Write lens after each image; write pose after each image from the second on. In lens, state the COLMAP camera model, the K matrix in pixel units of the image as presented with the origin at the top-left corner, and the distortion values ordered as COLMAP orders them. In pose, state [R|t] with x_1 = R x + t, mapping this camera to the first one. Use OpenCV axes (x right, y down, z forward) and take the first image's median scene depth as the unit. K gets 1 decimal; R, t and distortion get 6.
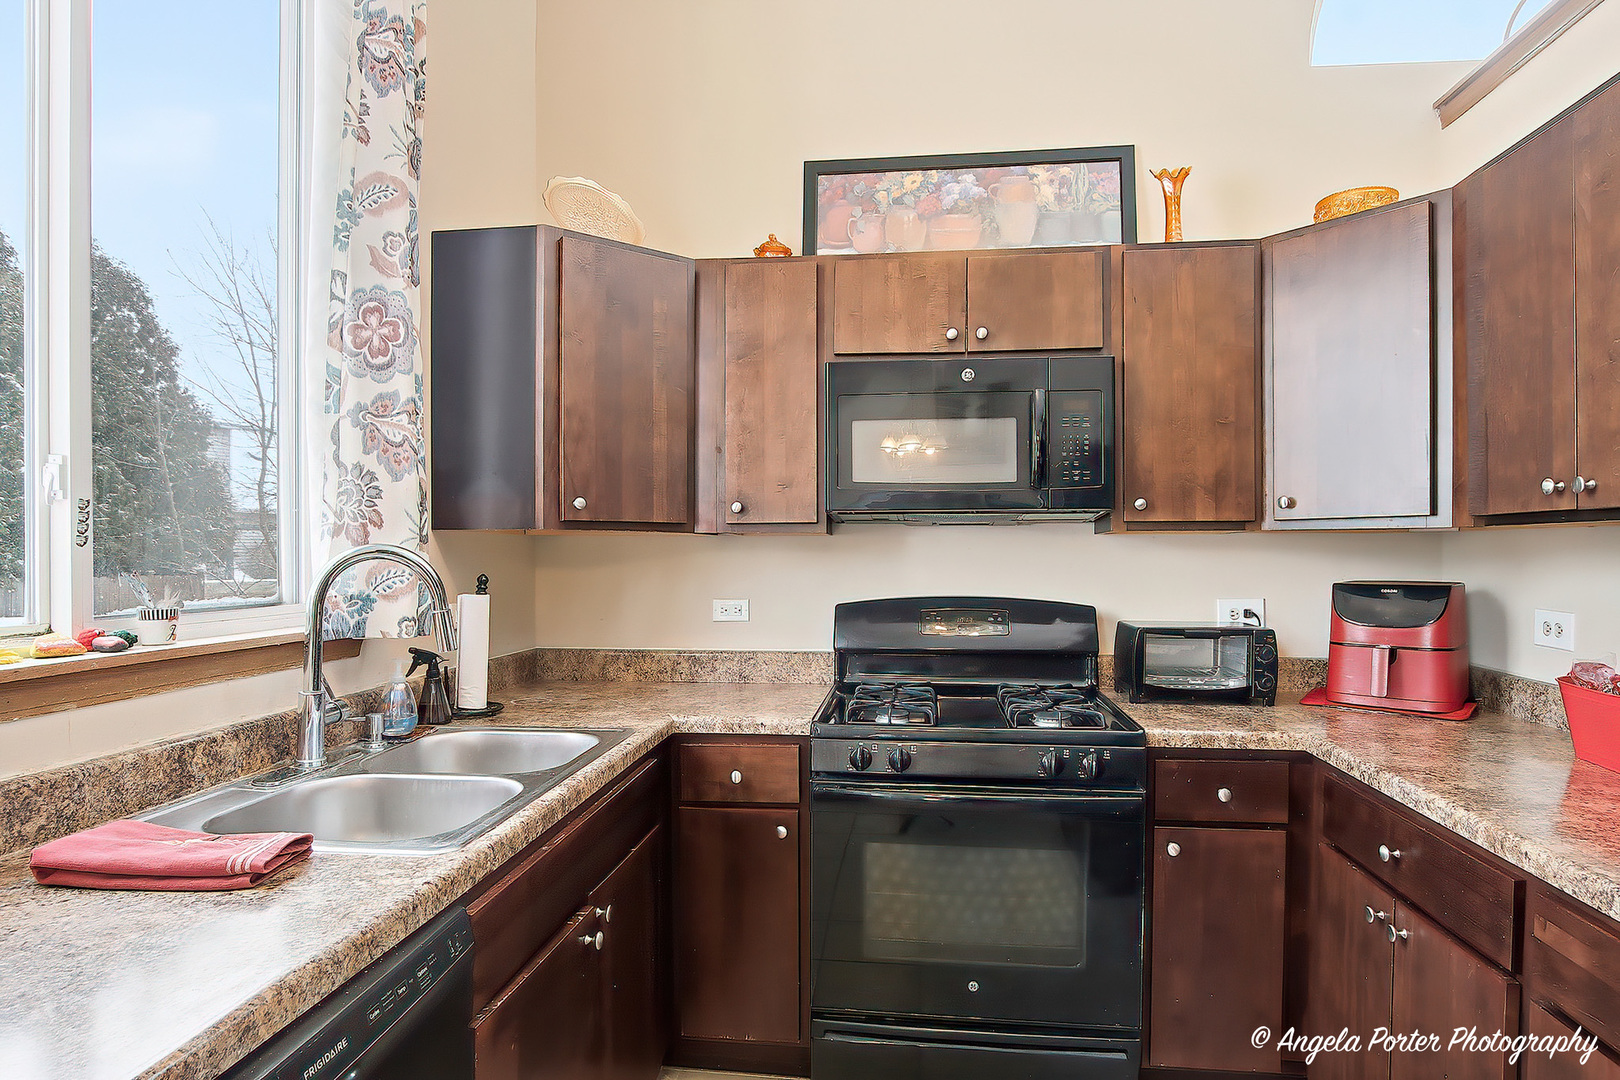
lens RADIAL K [[903.7, 0, 810.5], [0, 903.7, 566.7], [0, 0, 1]] dist [-0.024732, 0.000589]
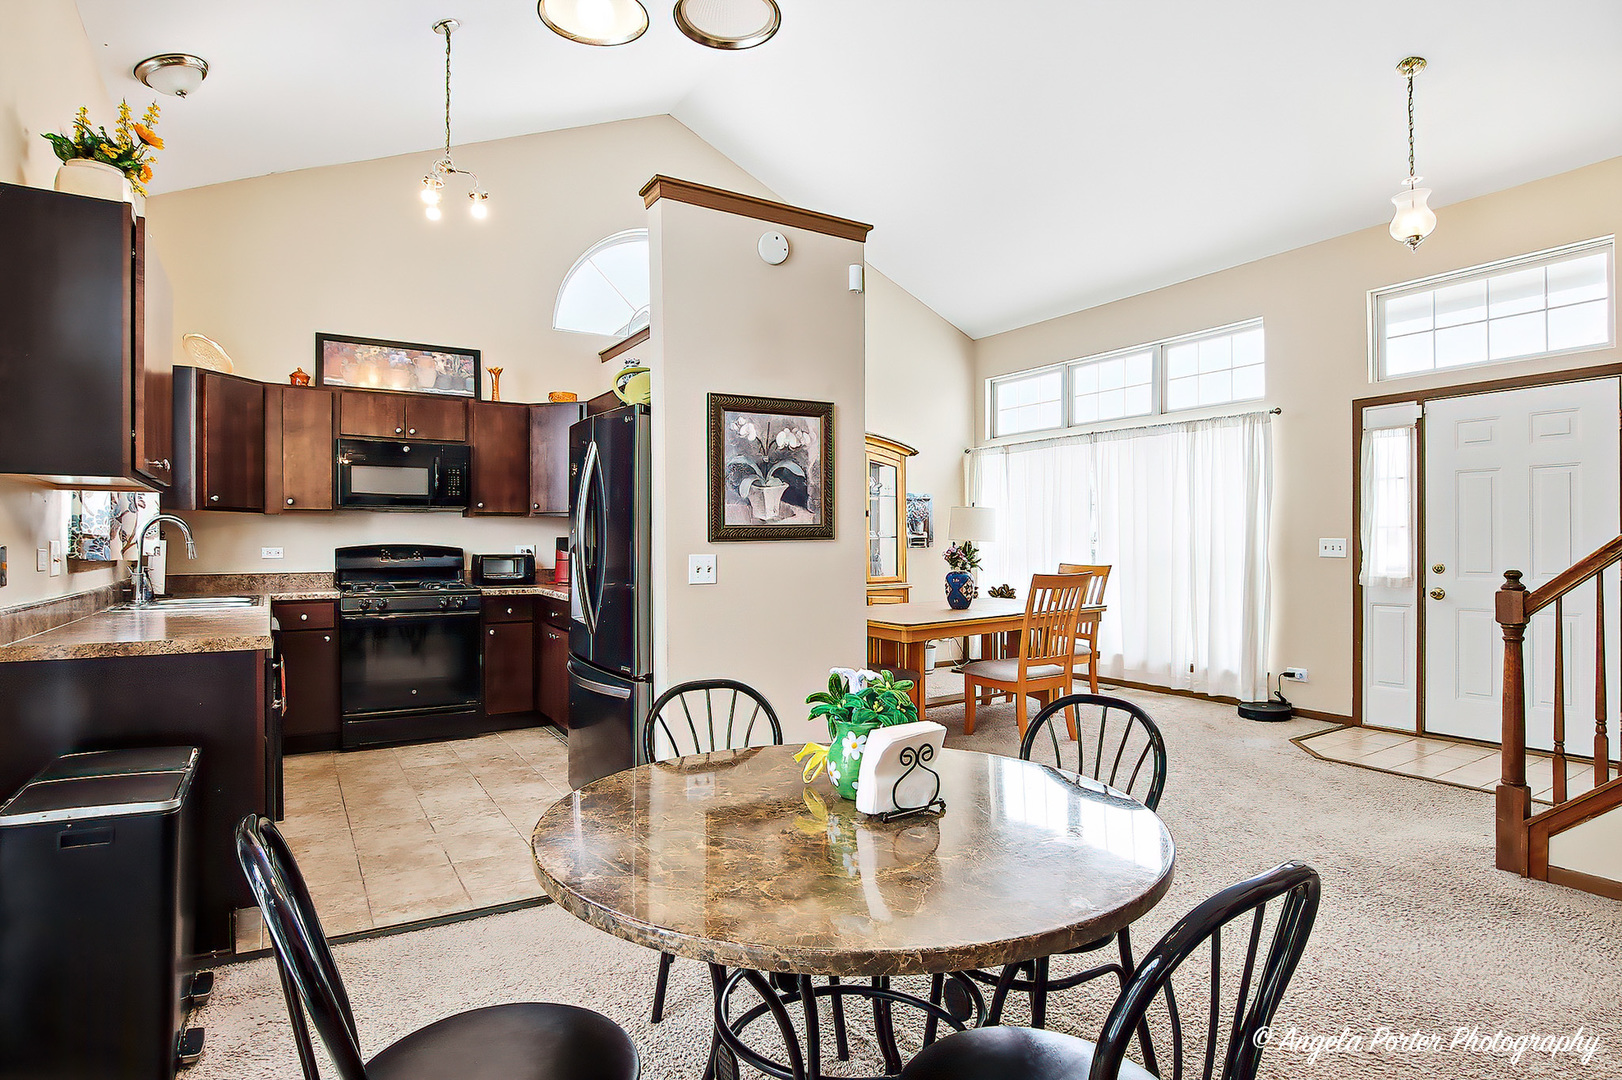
lens RADIAL K [[847.5, 0, 821.6], [0, 847.5, 545.6], [0, 0, 1]] dist [-0.020850, 0.001981]
pose [[0.768273, -0.002313, 0.640119, -0.407271], [0.008823, 0.999937, -0.006976, 0.066812], [-0.640062, 0.011008, 0.768244, -1.402290]]
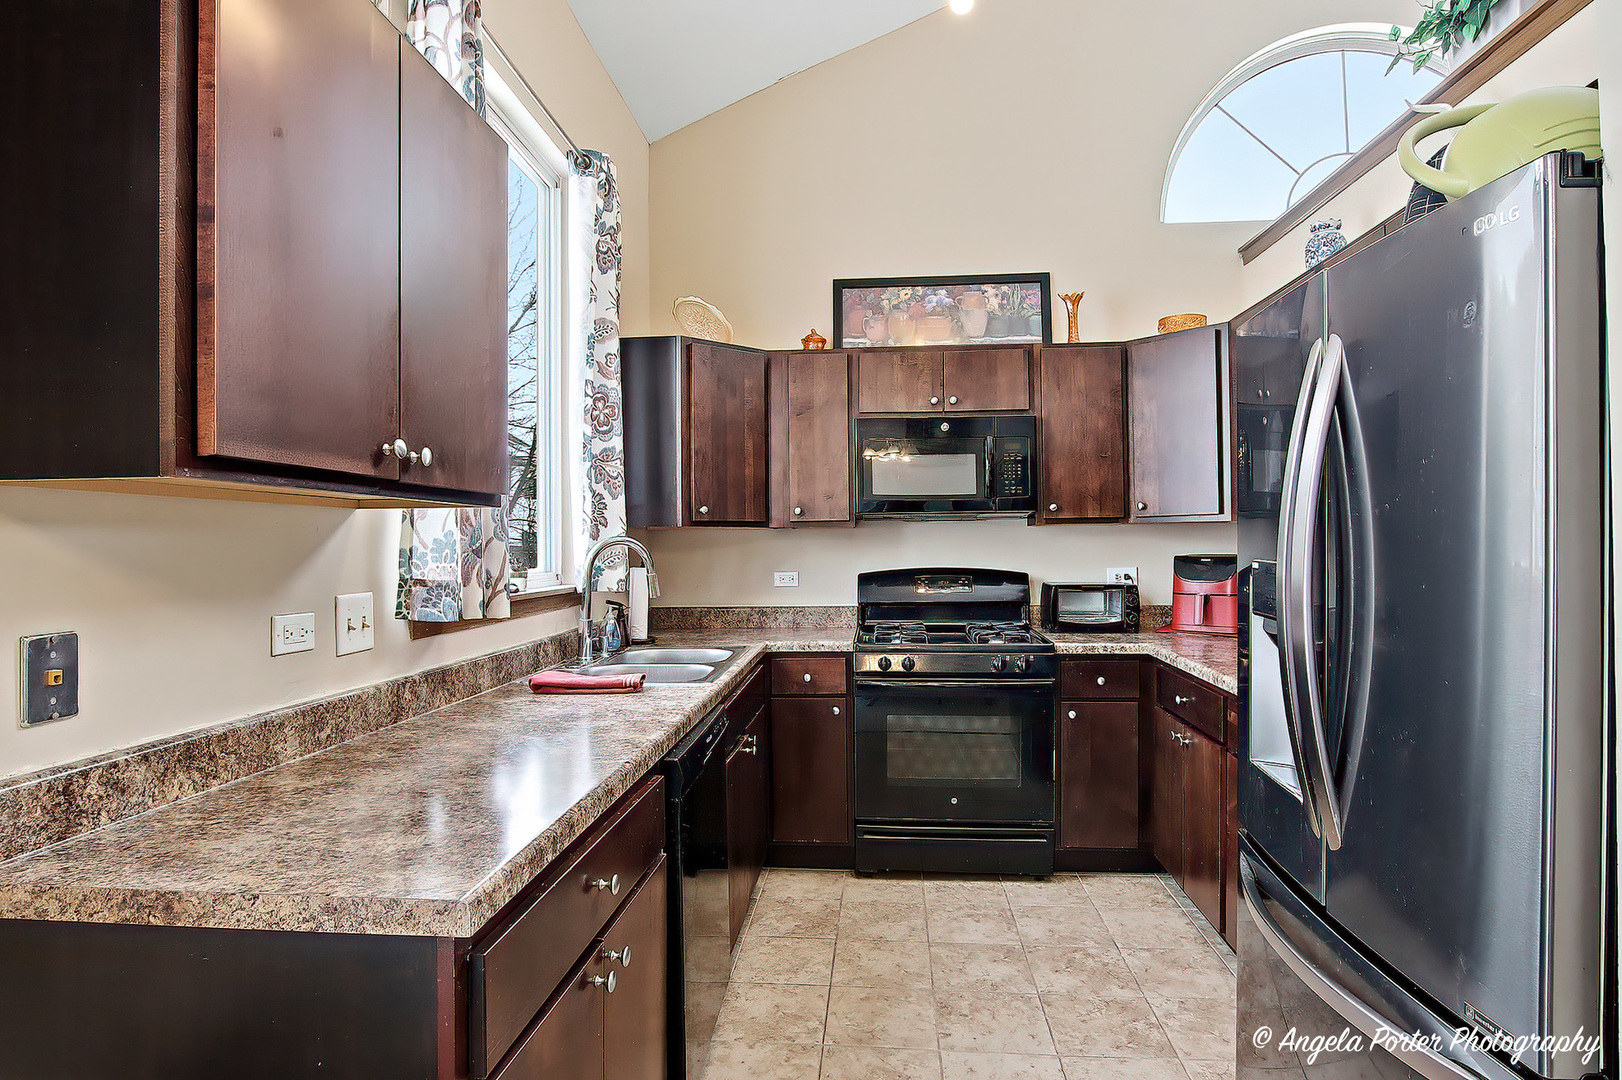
lens RADIAL K [[884.7, 0, 811.0], [0, 884.7, 540.0], [0, 0, 1]] dist [-0.029871, 0.000349]
pose [[0.999247, -0.008930, 0.037746, -0.121743], [0.009634, 0.999782, -0.018505, 0.013001], [-0.037573, 0.018855, 0.999116, -0.542622]]
